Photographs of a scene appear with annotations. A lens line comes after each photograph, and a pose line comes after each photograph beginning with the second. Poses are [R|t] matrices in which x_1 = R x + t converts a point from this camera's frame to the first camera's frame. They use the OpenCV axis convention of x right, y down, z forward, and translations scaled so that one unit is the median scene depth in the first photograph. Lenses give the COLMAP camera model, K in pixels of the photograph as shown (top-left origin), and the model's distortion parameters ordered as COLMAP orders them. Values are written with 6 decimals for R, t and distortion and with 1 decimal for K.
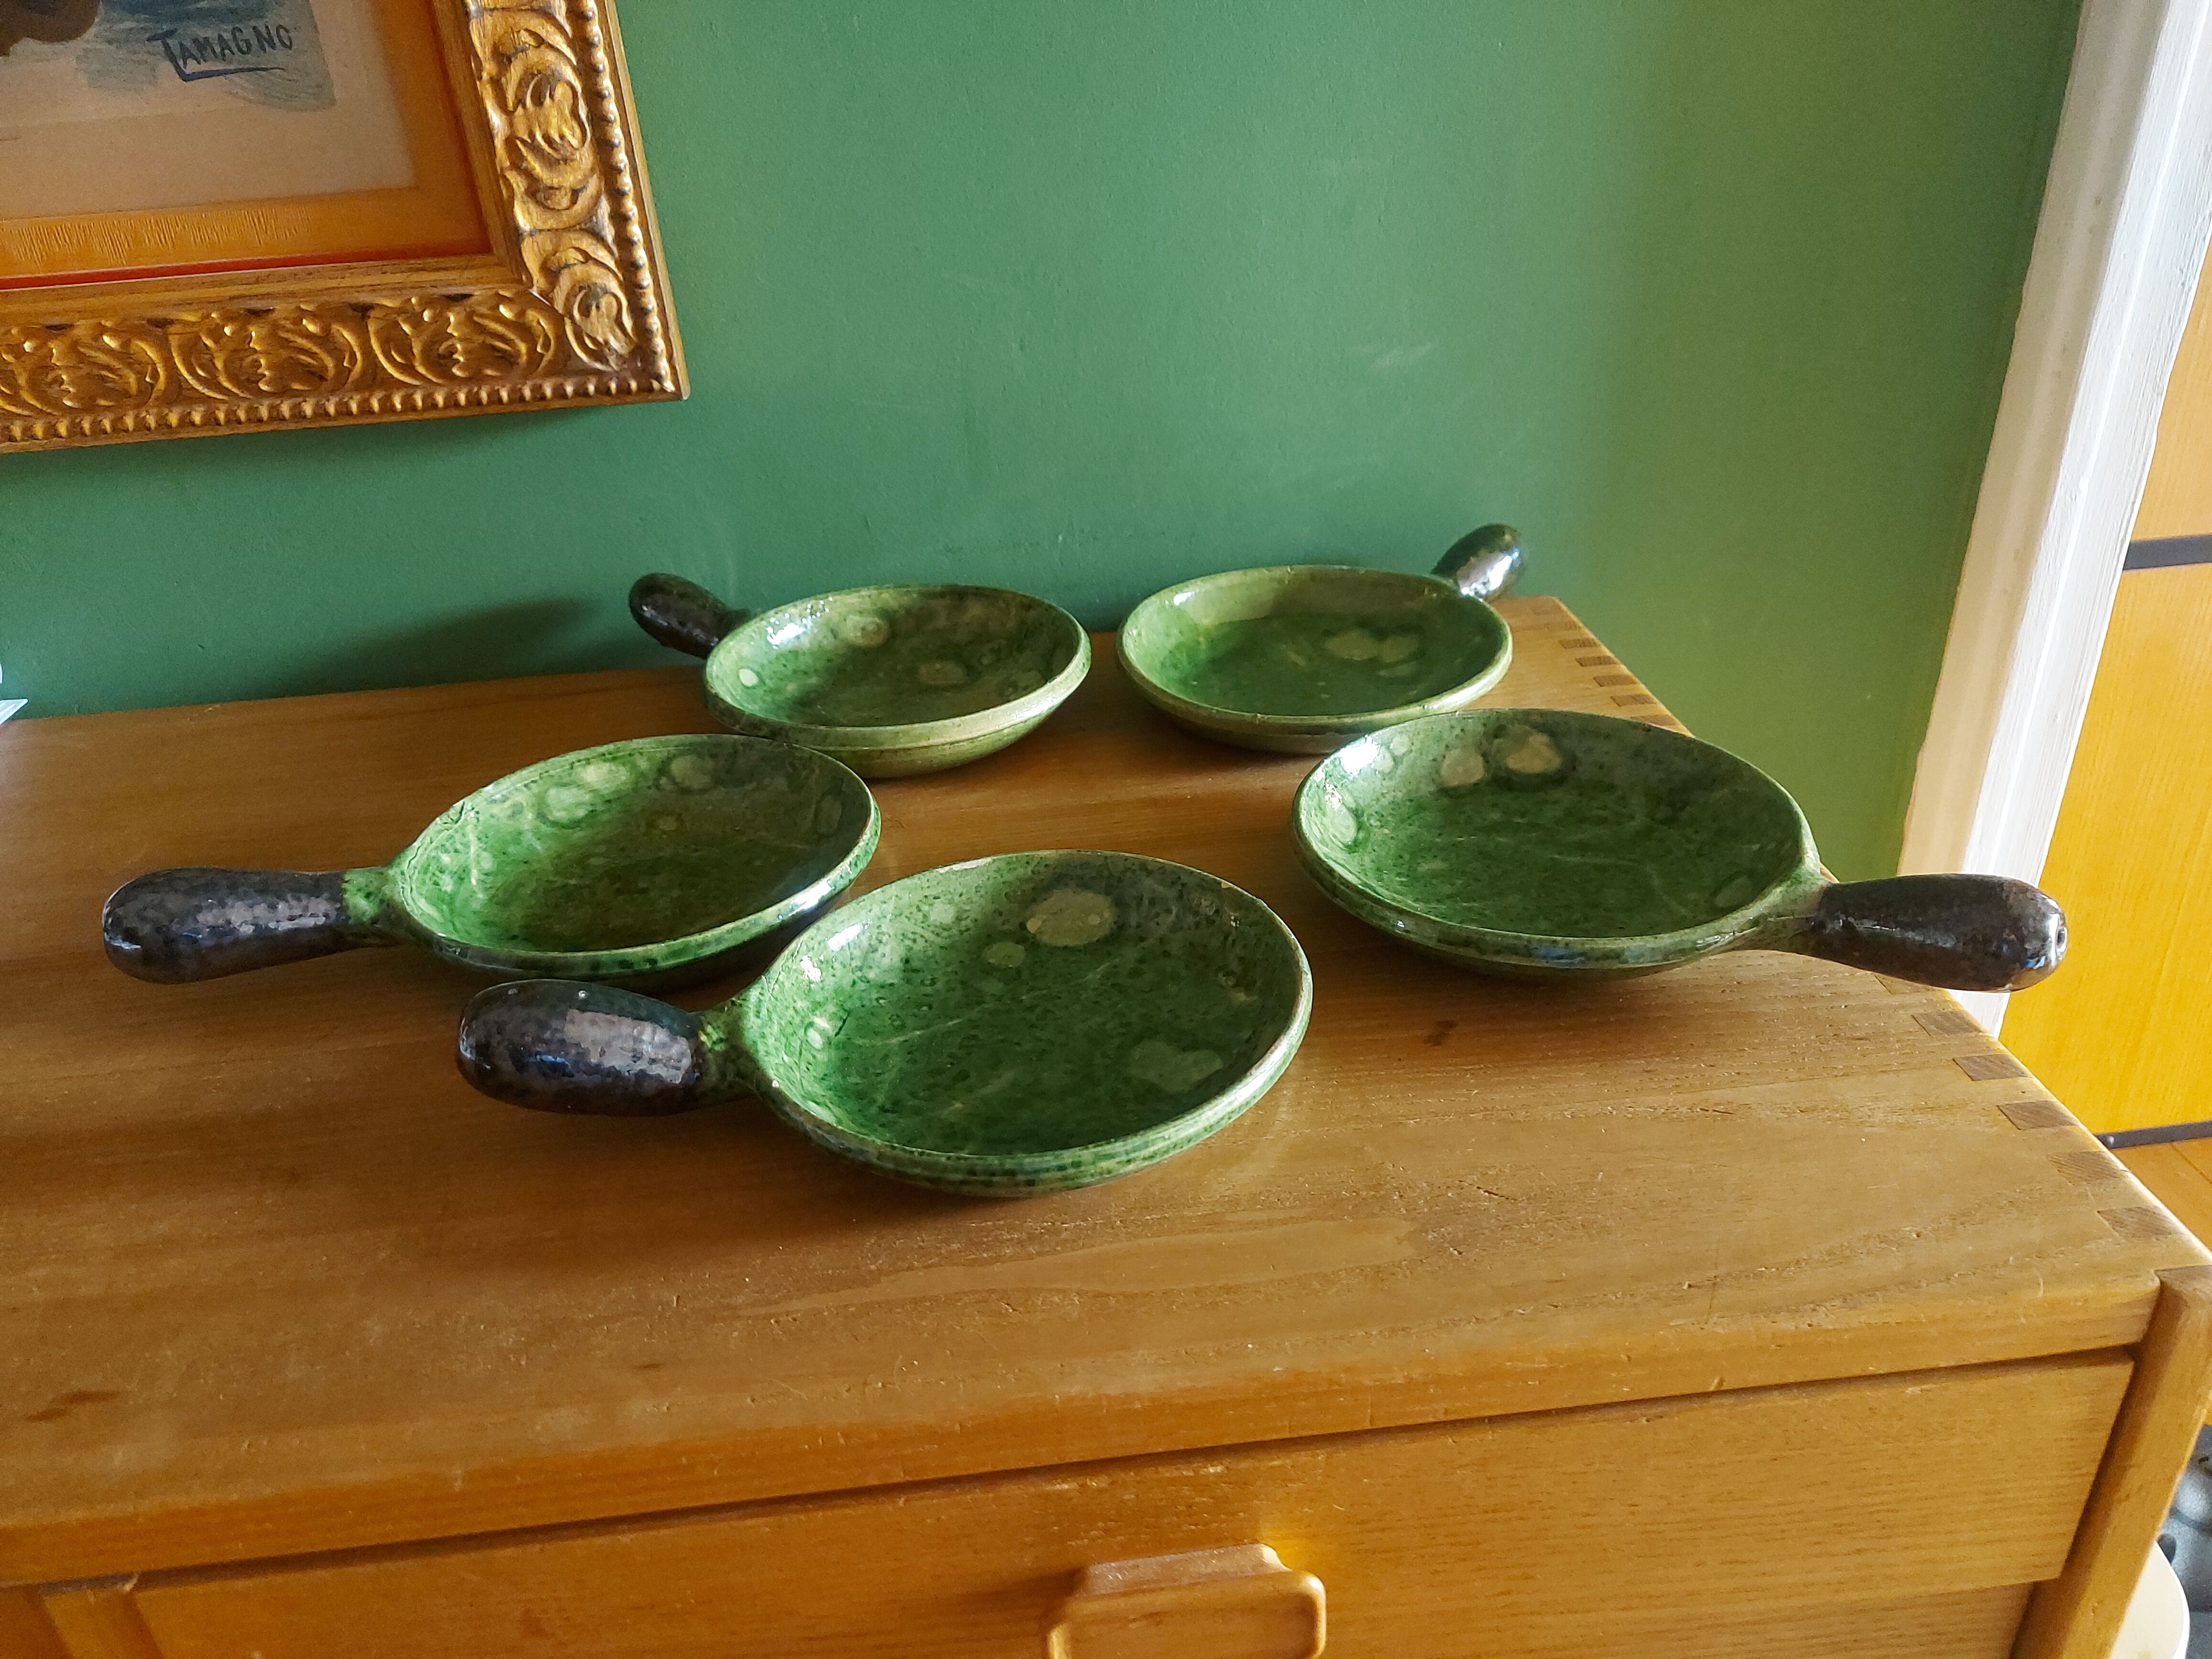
lens RADIAL K [[1621.4, 0, 1120.8], [0, 1621.4, 848.7], [0, 0, 1]] dist [0.048962, -0.079409]
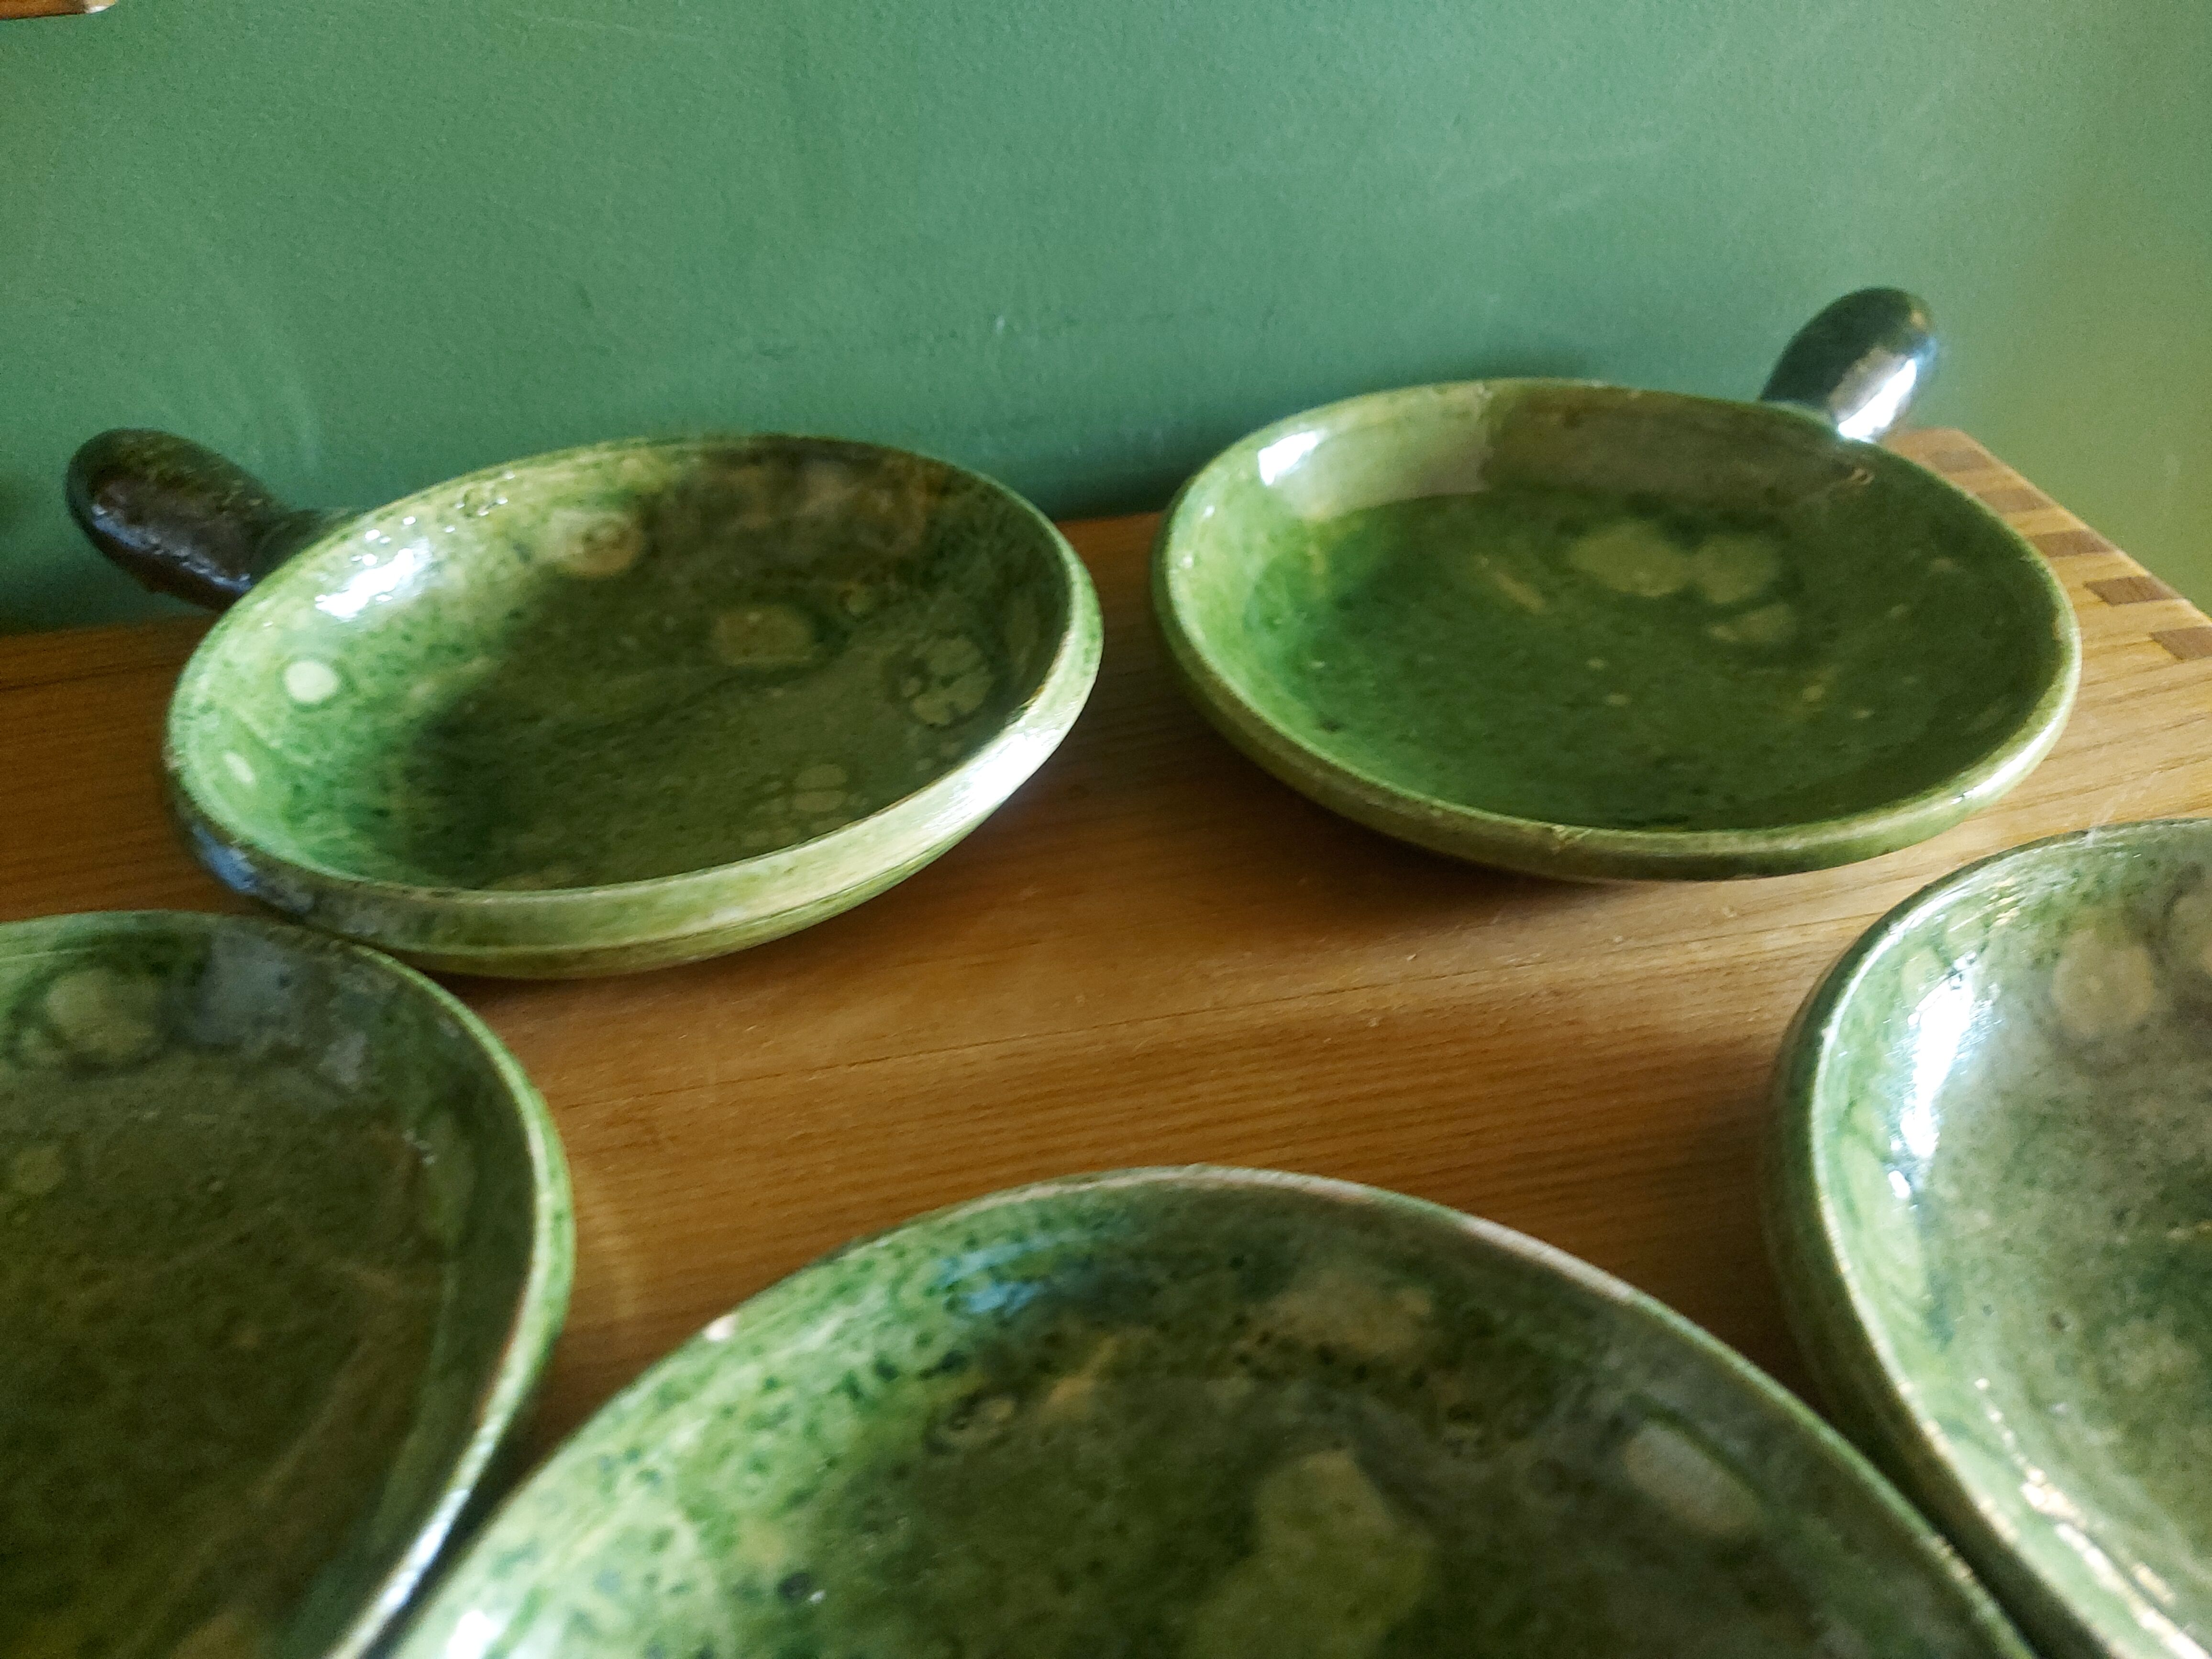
lens RADIAL K [[1621.4, 0, 1107.3], [0, 1621.4, 856.0], [0, 0, 1]] dist [0.048962, -0.079409]
pose [[0.997993, -0.030675, 0.055391, -0.048606], [0.020918, 0.985422, 0.168834, -0.150958], [-0.059763, -0.167337, 0.984087, 0.639444]]
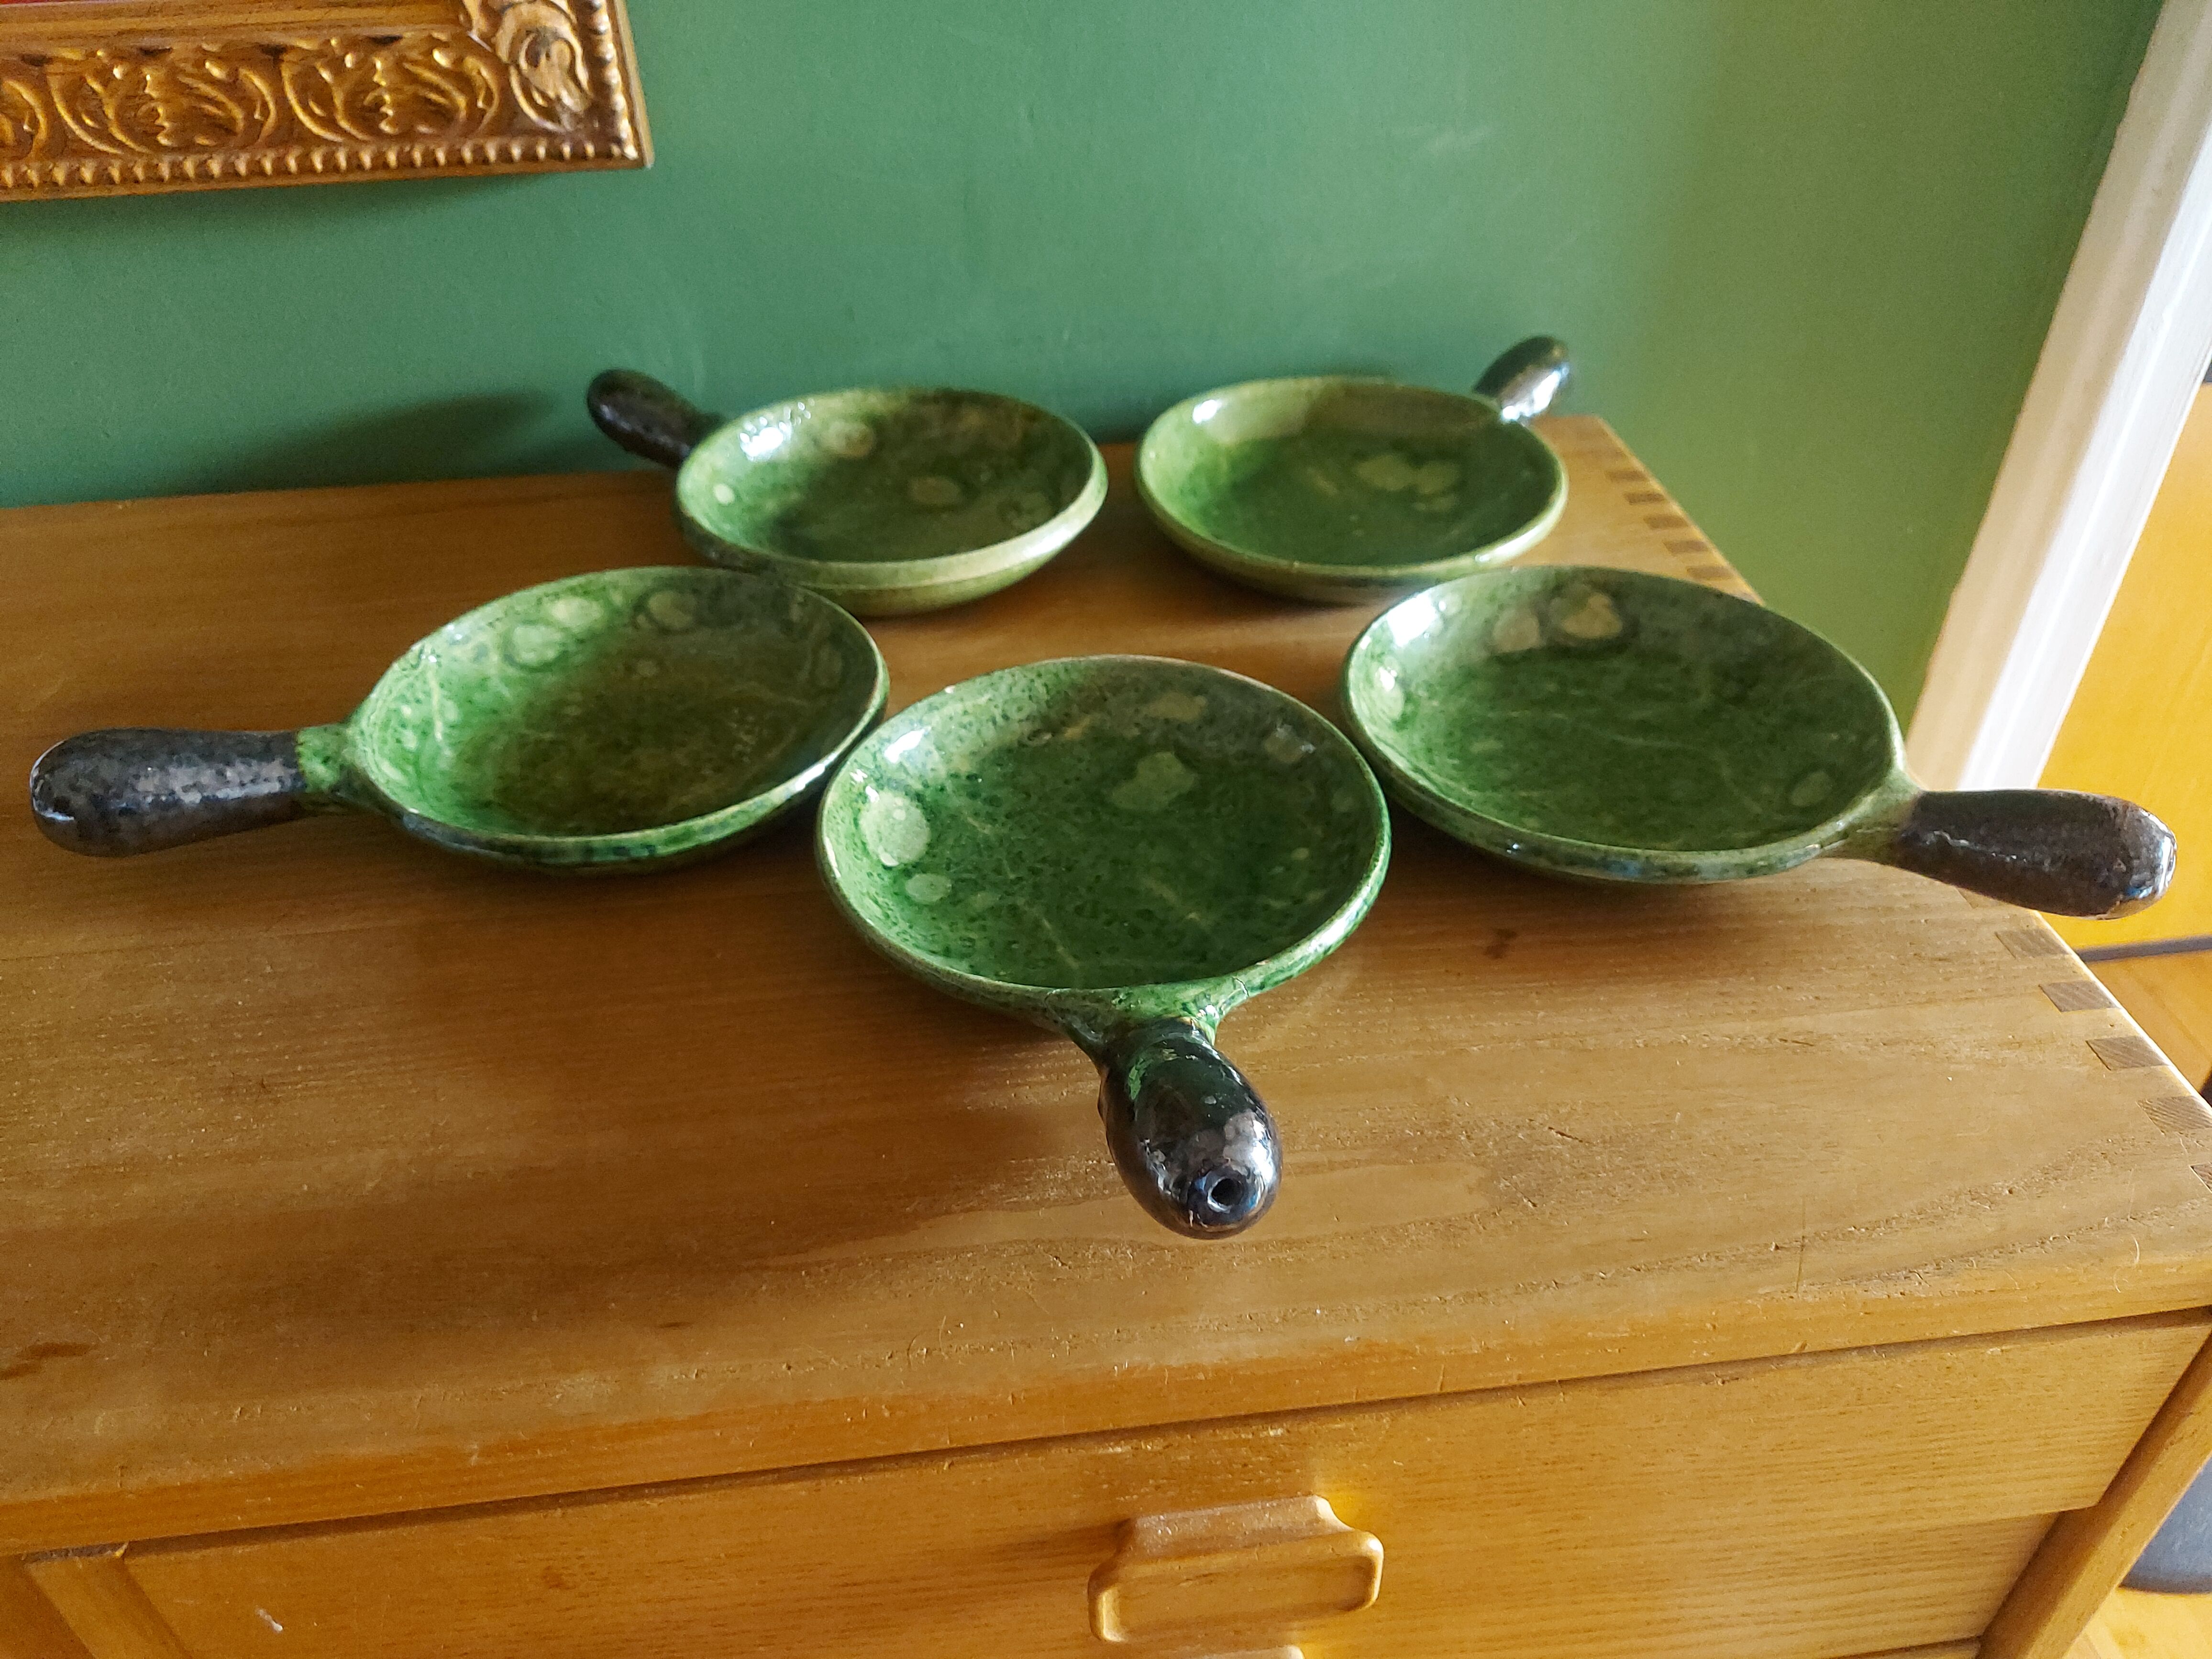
lens RADIAL K [[1621.4, 0, 1119.6], [0, 1621.4, 860.2], [0, 0, 1]] dist [0.048962, -0.079409]
pose [[0.999038, 0.018810, 0.039606, -0.049356], [-0.024921, 0.986806, 0.159977, -0.063666], [-0.036074, -0.160810, 0.986326, 0.074669]]
